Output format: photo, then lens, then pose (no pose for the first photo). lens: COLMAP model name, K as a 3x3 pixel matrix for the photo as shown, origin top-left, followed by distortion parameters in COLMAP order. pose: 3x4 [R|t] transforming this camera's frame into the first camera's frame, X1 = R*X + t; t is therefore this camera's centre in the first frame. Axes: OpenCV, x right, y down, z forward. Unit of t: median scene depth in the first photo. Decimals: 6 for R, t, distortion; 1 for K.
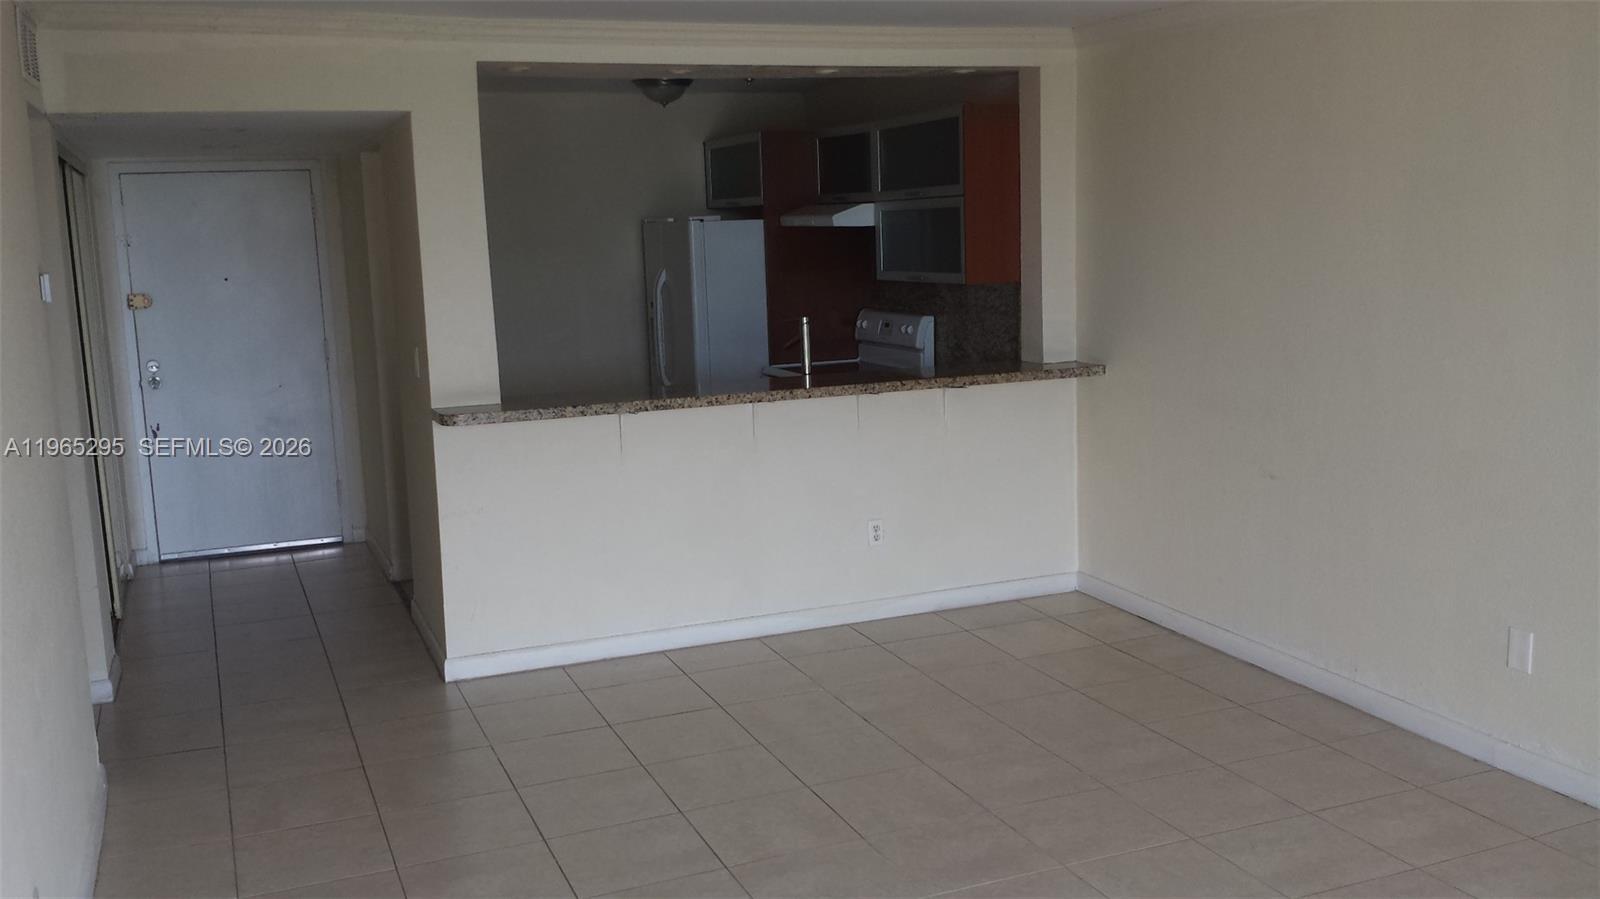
lens RADIAL K [[1485.9, 0, 808.8], [0, 1485.9, 445.0], [0, 0, 1]] dist [0.158477, -0.393356]
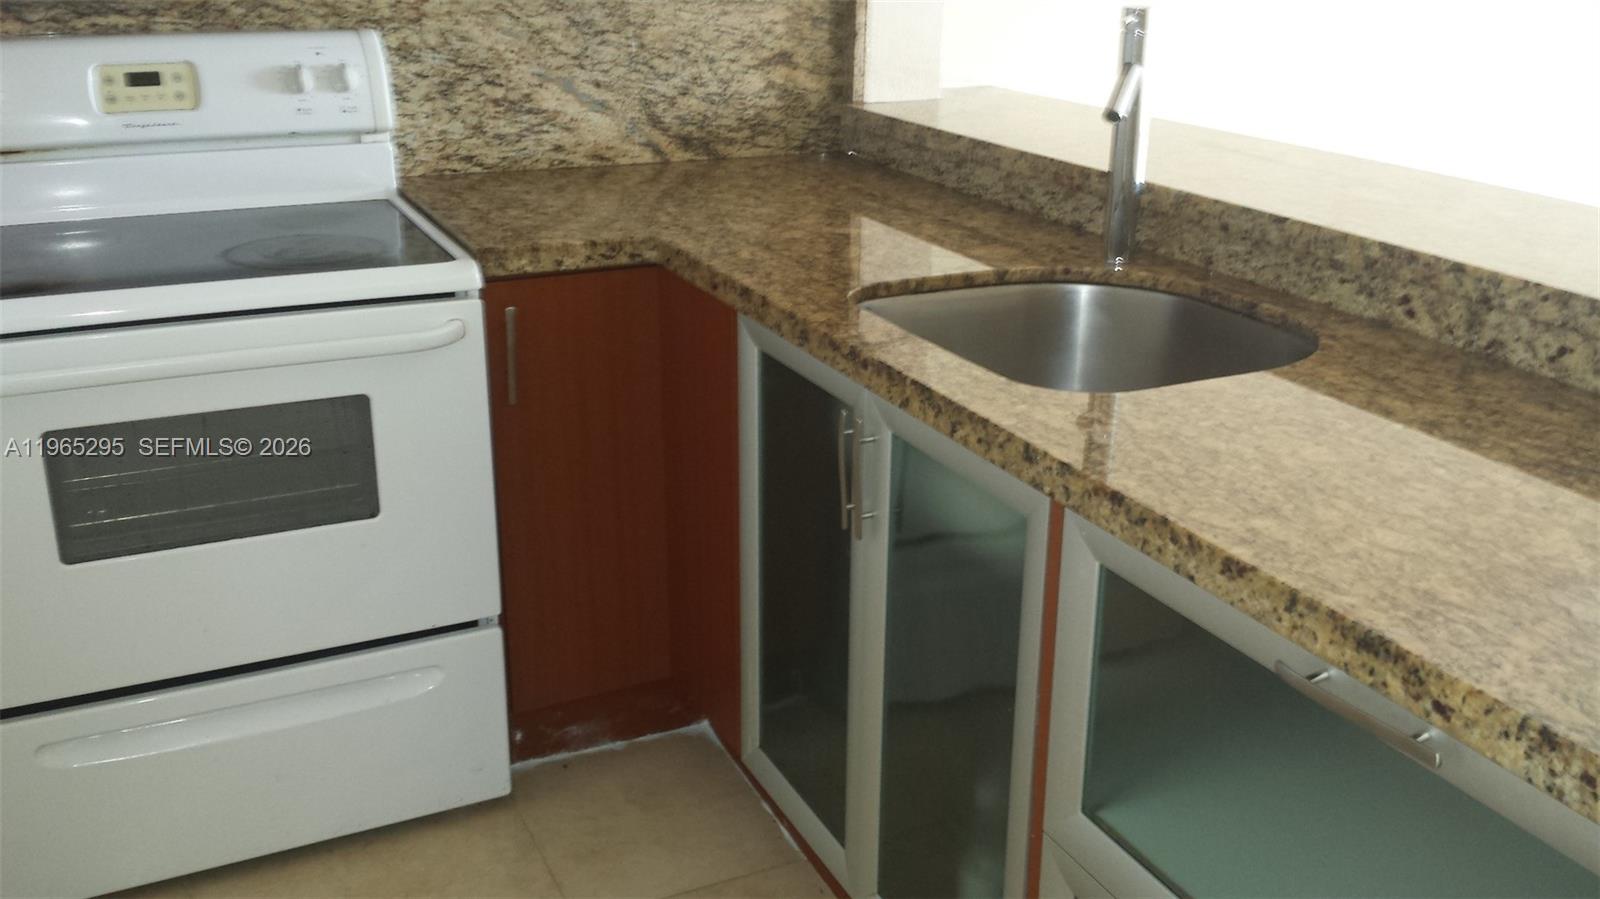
lens RADIAL K [[1485.9, 0, 808.8], [0, 1485.9, 445.0], [0, 0, 1]] dist [0.158477, -0.393356]
pose [[-0.057519, -0.309494, 0.949160, -0.322352], [0.139826, 0.938866, 0.314611, -0.106253], [-0.988504, 0.150814, -0.010727, 1.063662]]
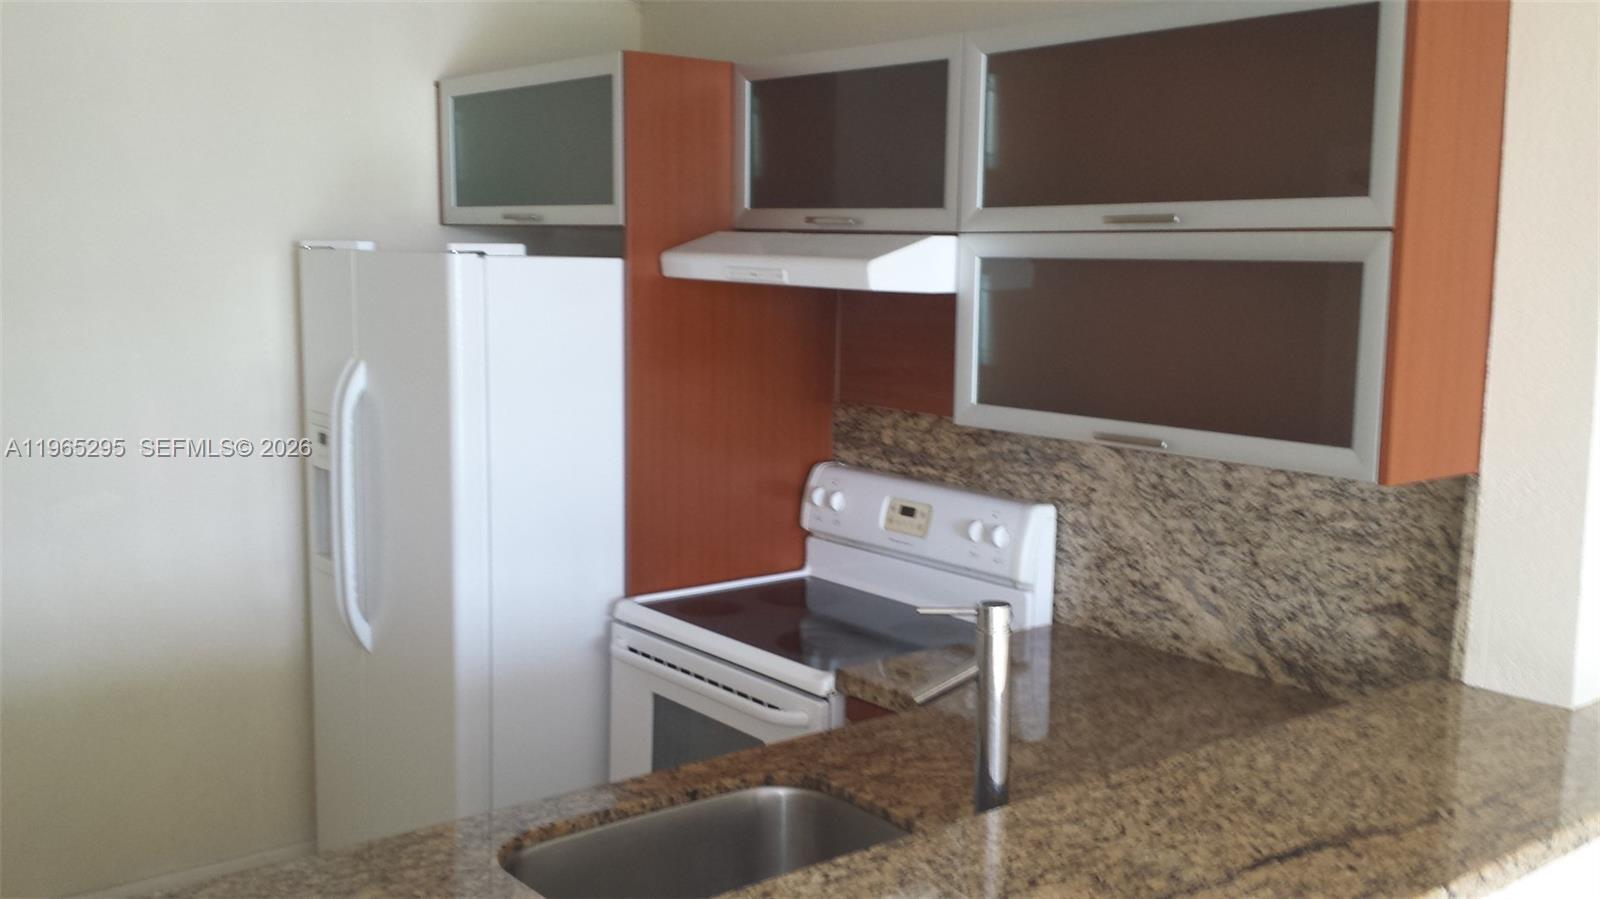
lens RADIAL K [[1485.9, 0, 808.8], [0, 1485.9, 445.0], [0, 0, 1]] dist [0.158477, -0.393356]
pose [[0.957678, 0.013361, 0.287531, -0.123679], [-0.006964, 0.999705, -0.023260, -0.108269], [-0.287757, 0.020273, 0.957489, 0.705986]]
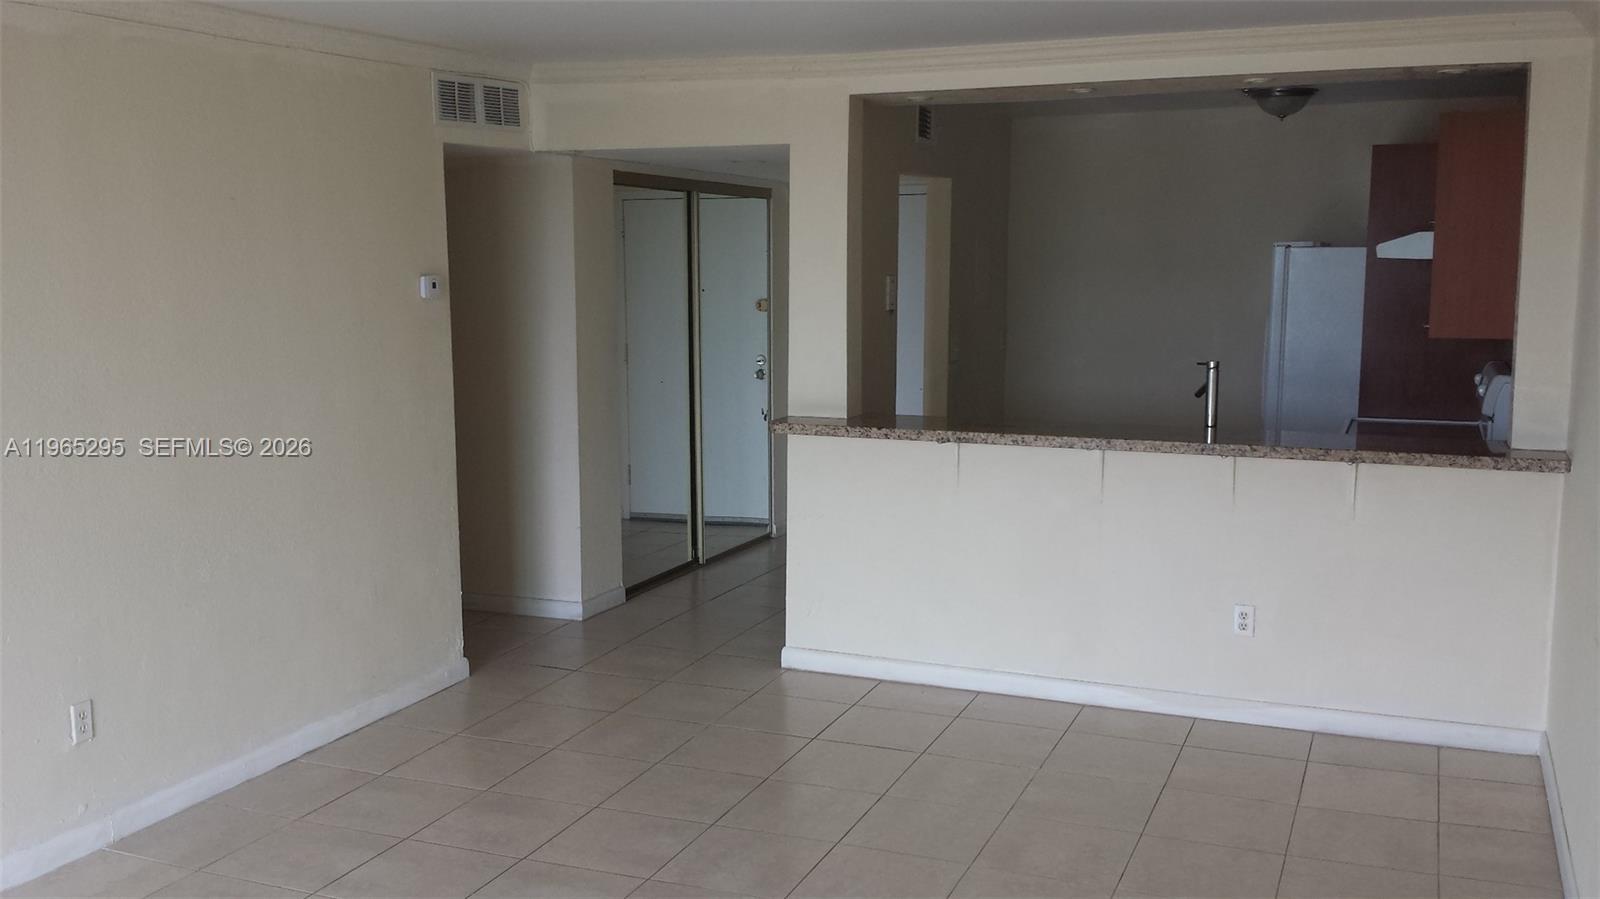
lens RADIAL K [[1495.2, 0, 800.0], [0, 1495.2, 449.5], [0, 0, 1]] dist [0.182265, -0.394796]
pose [[0.708338, 0.123752, -0.694941, 0.440131], [-0.126518, 0.990827, 0.047485, -0.045263], [0.694443, 0.054287, 0.717497, 0.192365]]
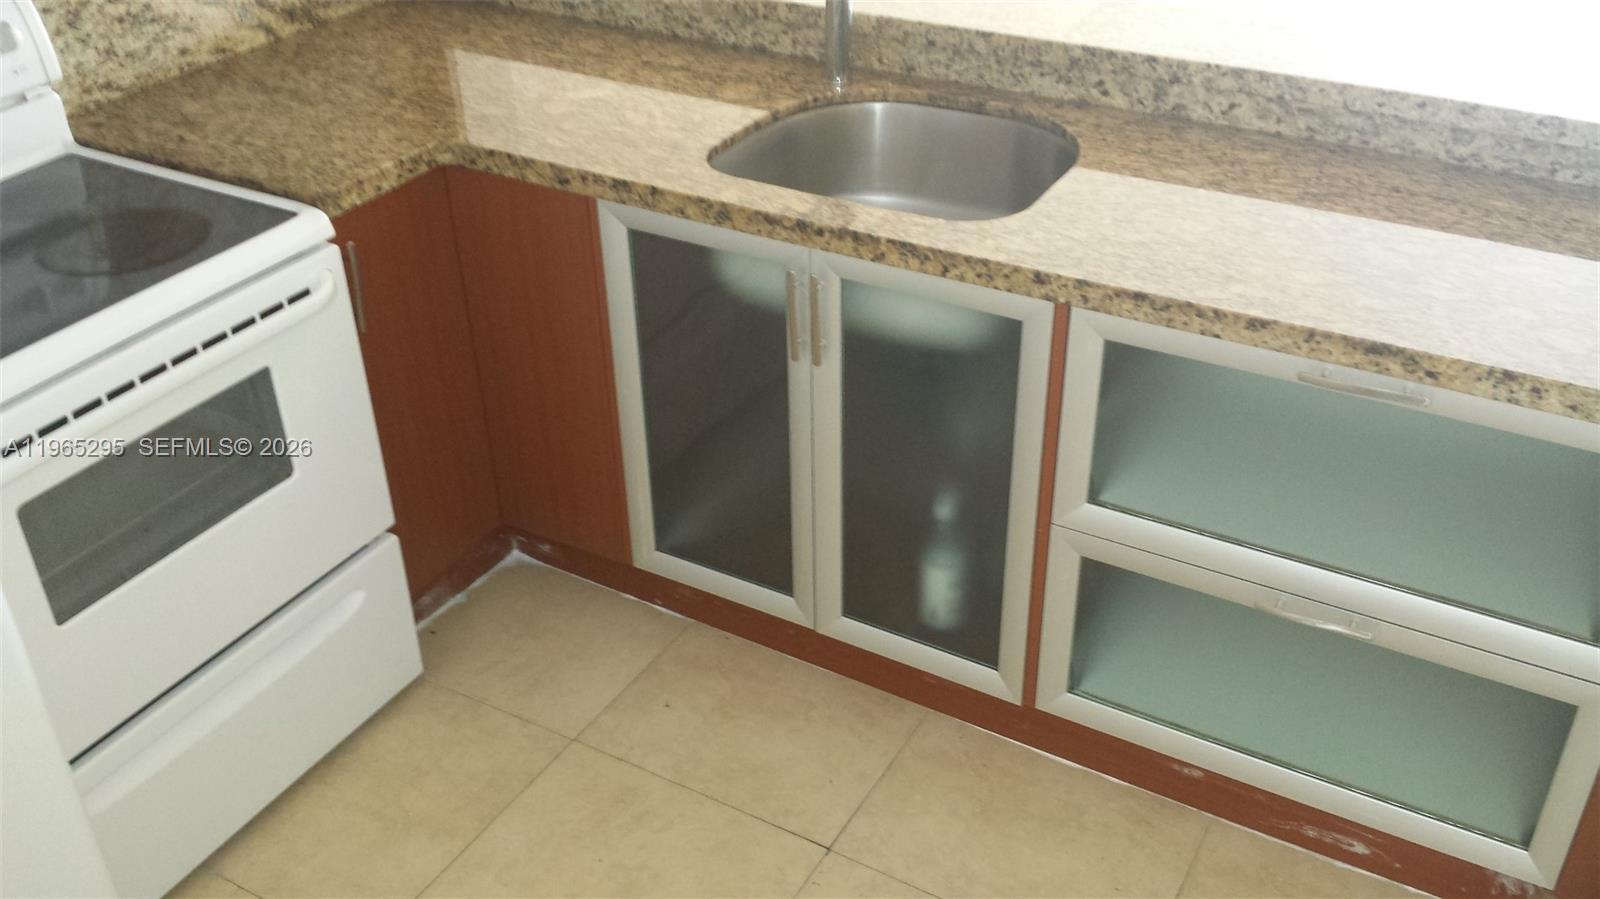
lens RADIAL K [[1485.9, 0, 808.8], [0, 1485.9, 445.0], [0, 0, 1]] dist [0.158477, -0.393356]
pose [[-0.609173, -0.385973, 0.692772, -0.313792], [0.154004, 0.799362, 0.580778, -0.188249], [-0.777940, 0.460484, -0.427509, 1.210771]]
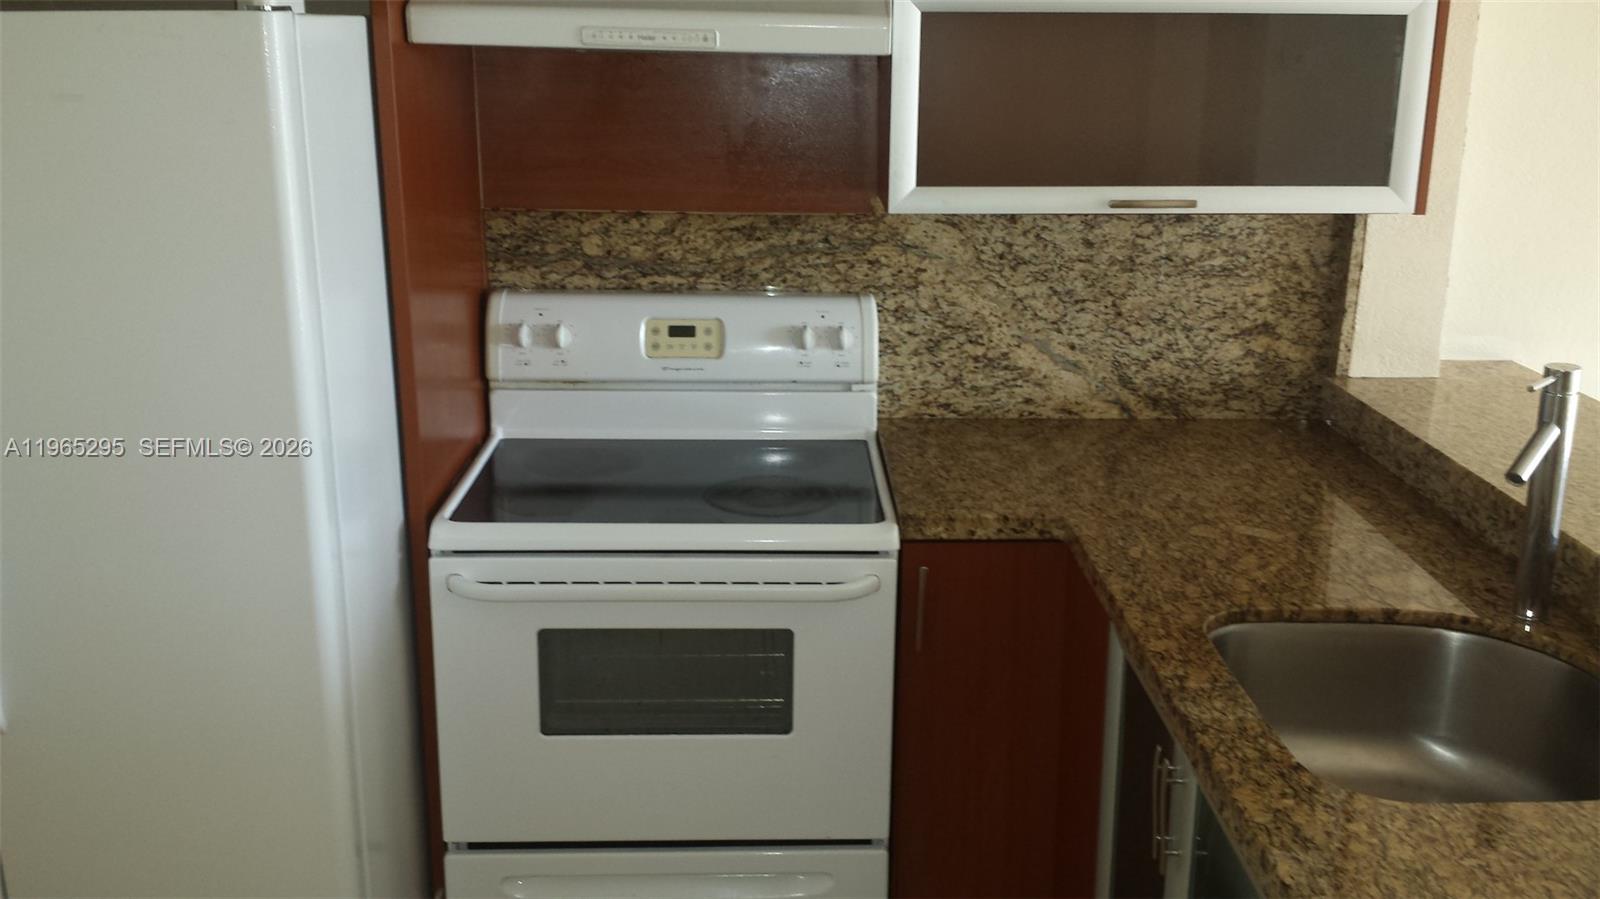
lens RADIAL K [[1485.9, 0, 808.8], [0, 1485.9, 445.0], [0, 0, 1]] dist [0.158477, -0.393356]
pose [[0.361118, -0.215017, 0.907393, -0.332879], [0.117858, 0.975775, 0.184317, -0.141492], [-0.925042, 0.040383, 0.377712, 1.005469]]
